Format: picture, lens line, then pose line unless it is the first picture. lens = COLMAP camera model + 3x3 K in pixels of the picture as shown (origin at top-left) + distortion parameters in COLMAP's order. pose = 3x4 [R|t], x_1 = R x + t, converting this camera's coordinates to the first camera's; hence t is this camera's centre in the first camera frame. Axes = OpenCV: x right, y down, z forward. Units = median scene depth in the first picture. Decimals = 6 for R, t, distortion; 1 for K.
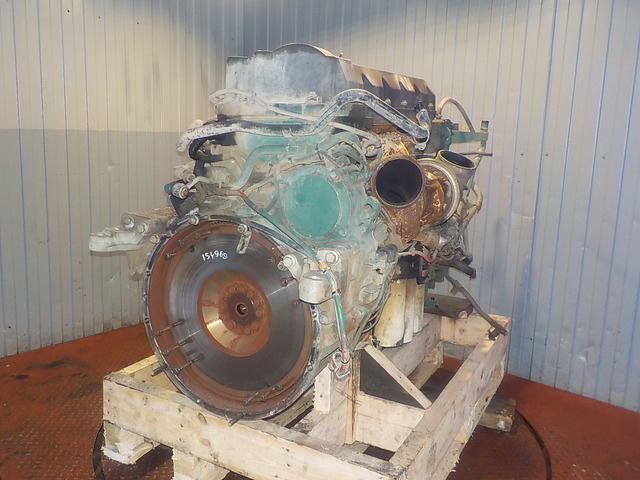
lens RADIAL K [[593.2, 0, 320.0], [0, 593.2, 240.0], [0, 0, 1]] dist [0.006838, 0.008565]
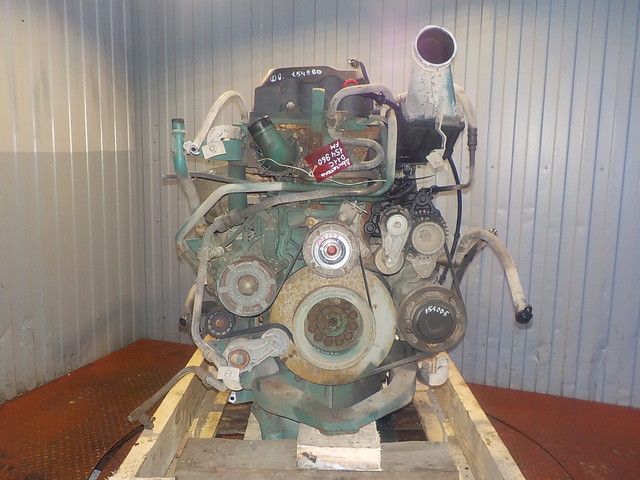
lens RADIAL K [[593.2, 0, 320.0], [0, 593.2, 240.0], [0, 0, 1]] dist [0.006838, 0.008565]
pose [[0.939003, -0.071629, 0.336367, -0.256706], [0.077425, 0.996991, -0.003833, -0.035220], [-0.335081, 0.029643, 0.941723, 0.124698]]
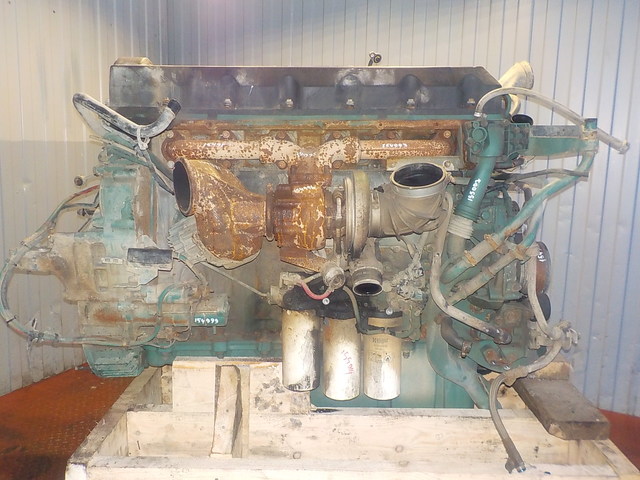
lens RADIAL K [[593.2, 0, 320.0], [0, 593.2, 240.0], [0, 0, 1]] dist [0.006838, 0.008565]
pose [[0.970632, -0.050222, 0.235268, -0.183128], [0.052141, 0.998638, -0.001937, -0.029246], [-0.234850, 0.014147, 0.971929, 0.130758]]
